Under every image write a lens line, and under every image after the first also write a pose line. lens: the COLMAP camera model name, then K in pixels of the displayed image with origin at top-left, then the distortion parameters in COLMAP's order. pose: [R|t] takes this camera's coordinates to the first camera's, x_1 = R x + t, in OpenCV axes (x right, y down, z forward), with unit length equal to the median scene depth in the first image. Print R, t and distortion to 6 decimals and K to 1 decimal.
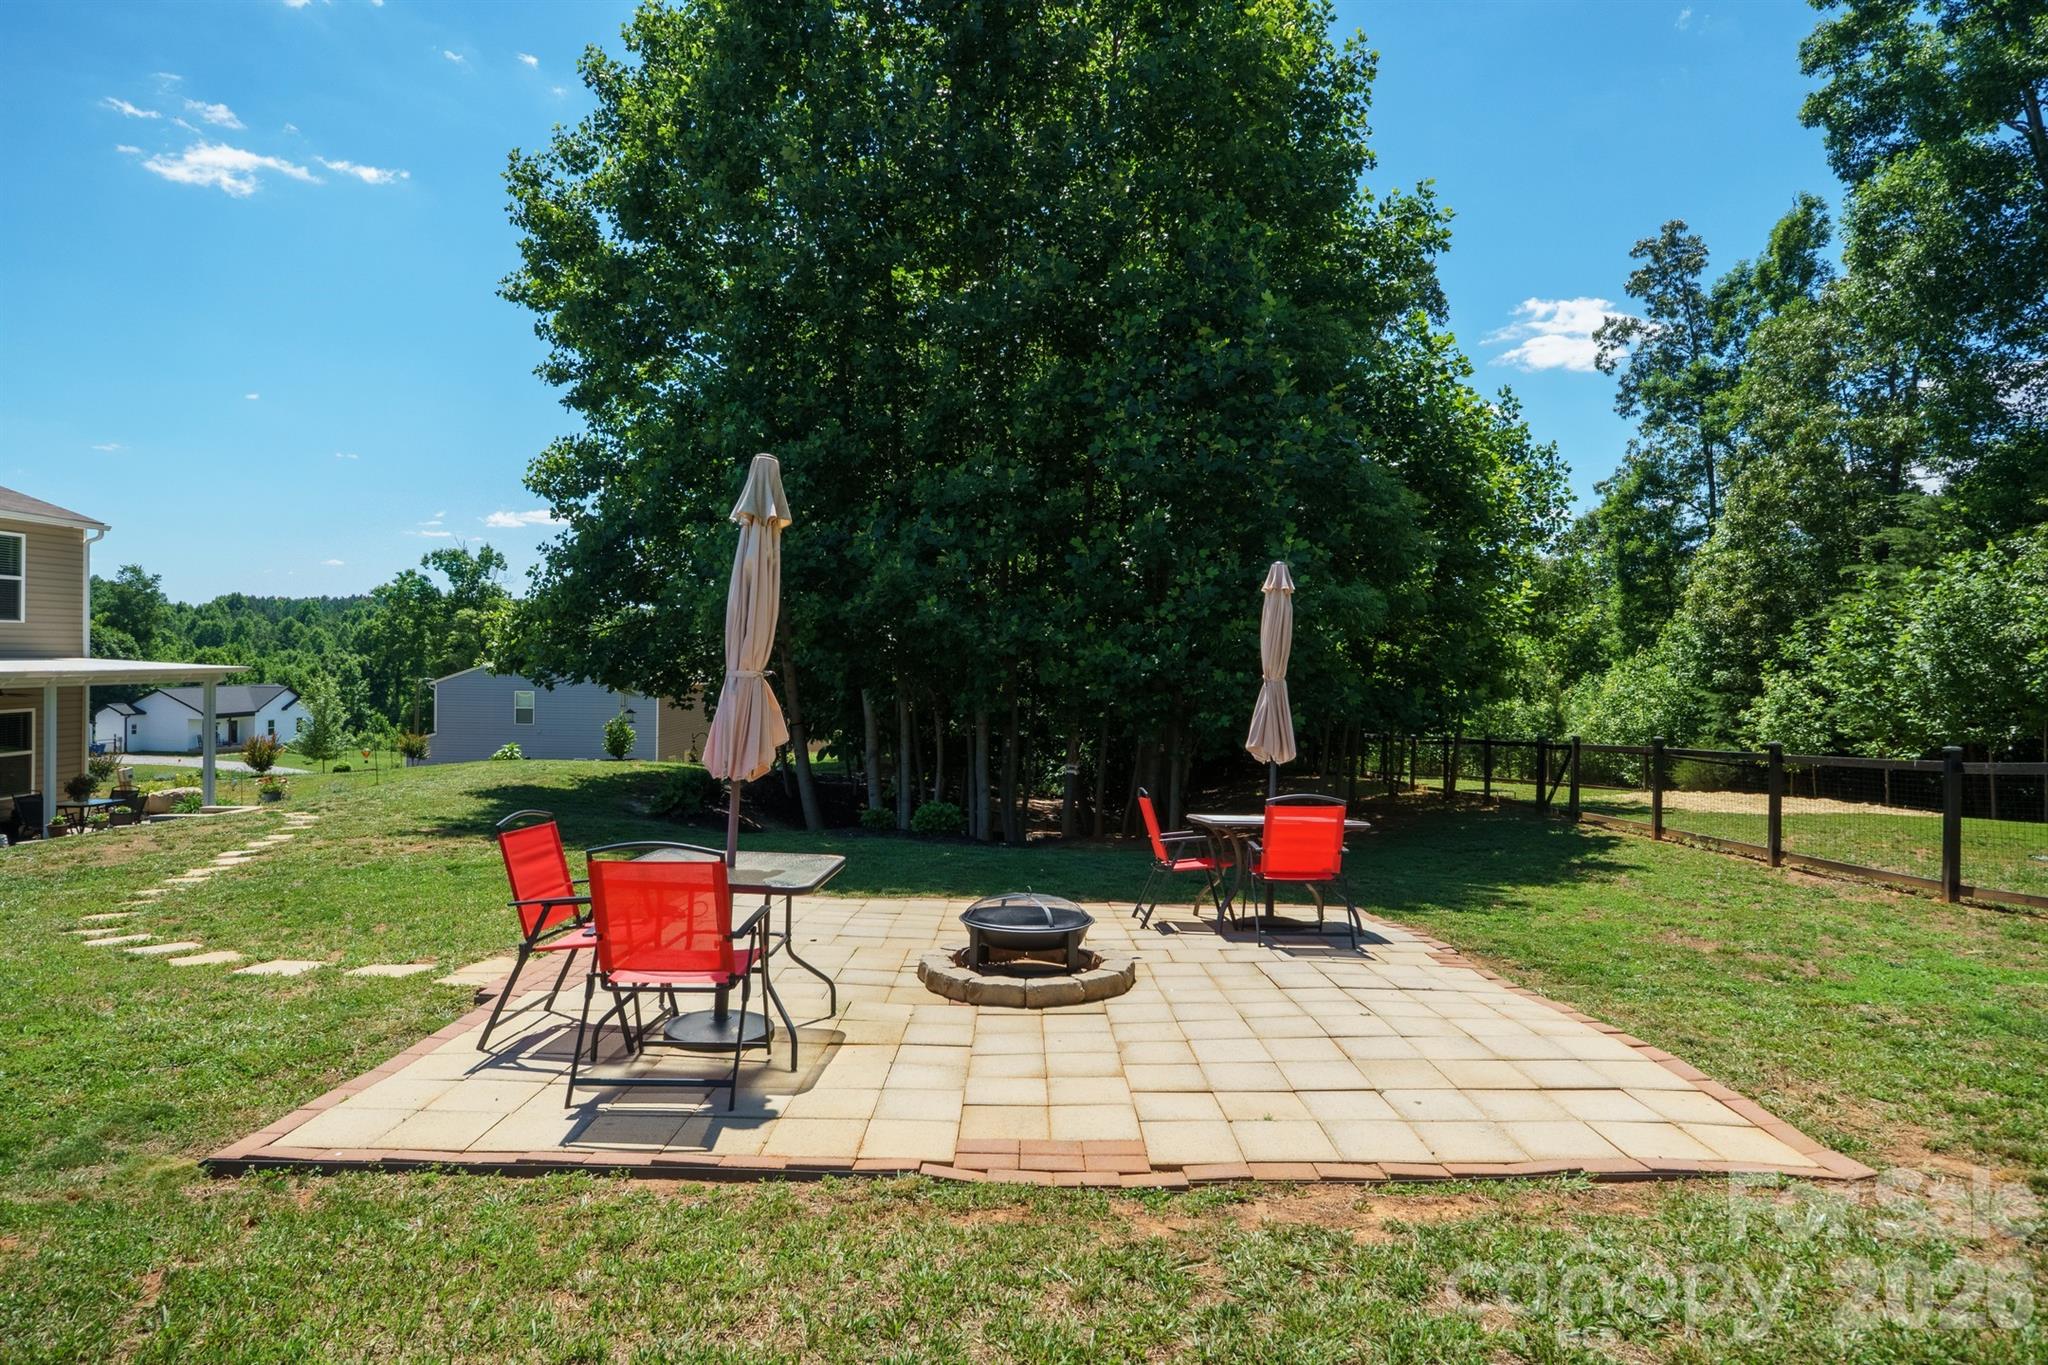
lens RADIAL K [[1140.6, 0, 1024.4], [0, 1140.6, 684.3], [0, 0, 1]] dist [-0.004128, -0.002174]
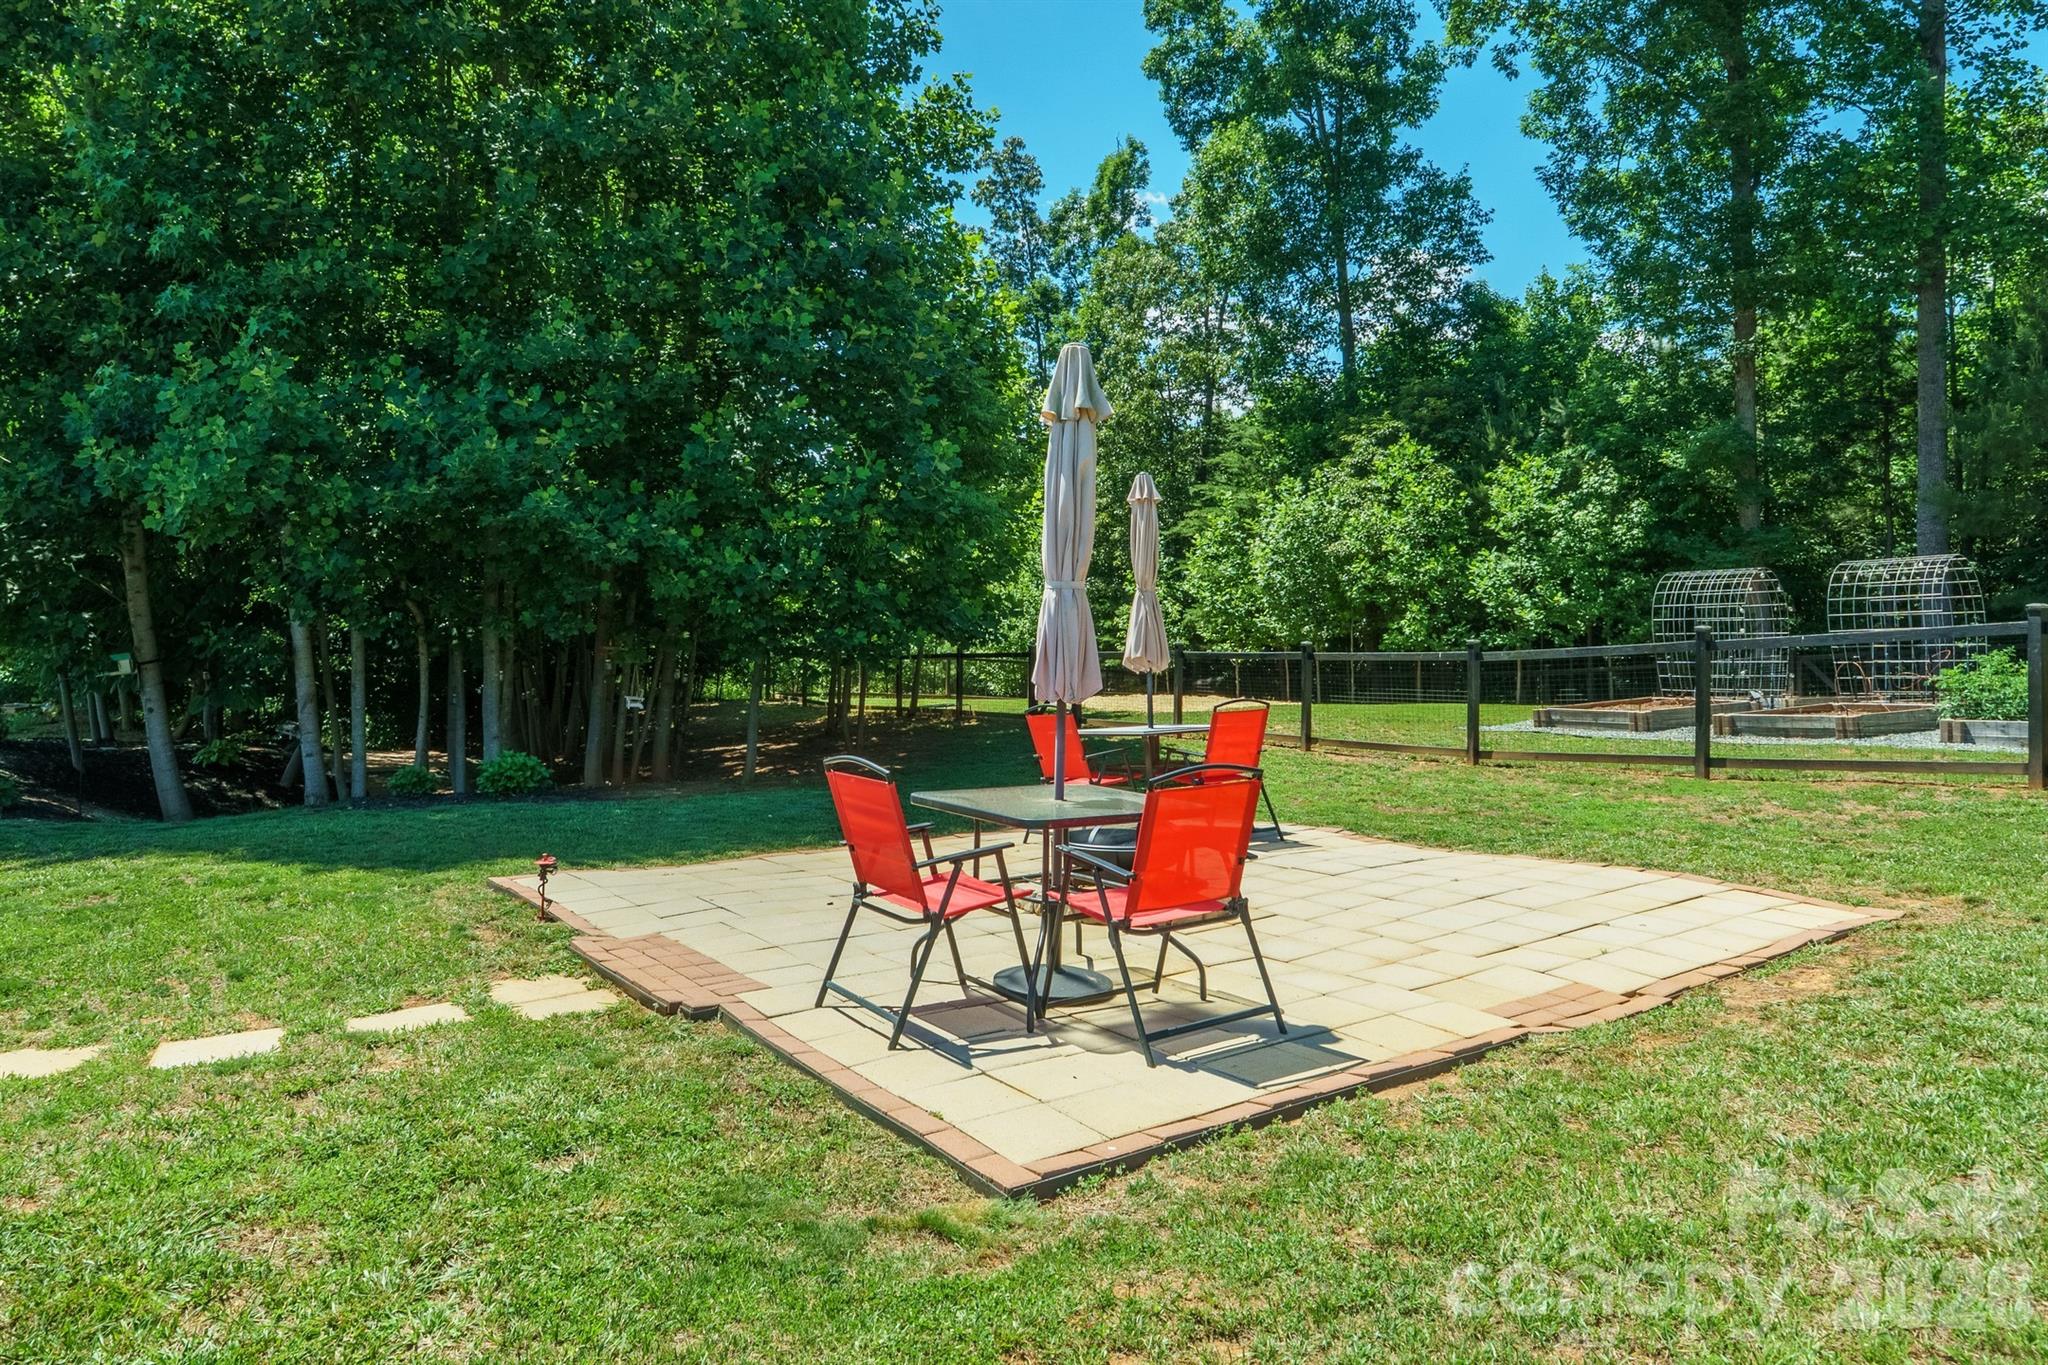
lens RADIAL K [[1344.2, 0, 1013.0], [0, 1344.2, 587.8], [0, 0, 1]] dist [-0.003933, -0.002201]
pose [[0.822044, -0.006373, 0.569388, -0.170207], [0.010744, 0.999933, -0.004319, -0.000668], [-0.569323, 0.009668, 0.822057, 0.028681]]
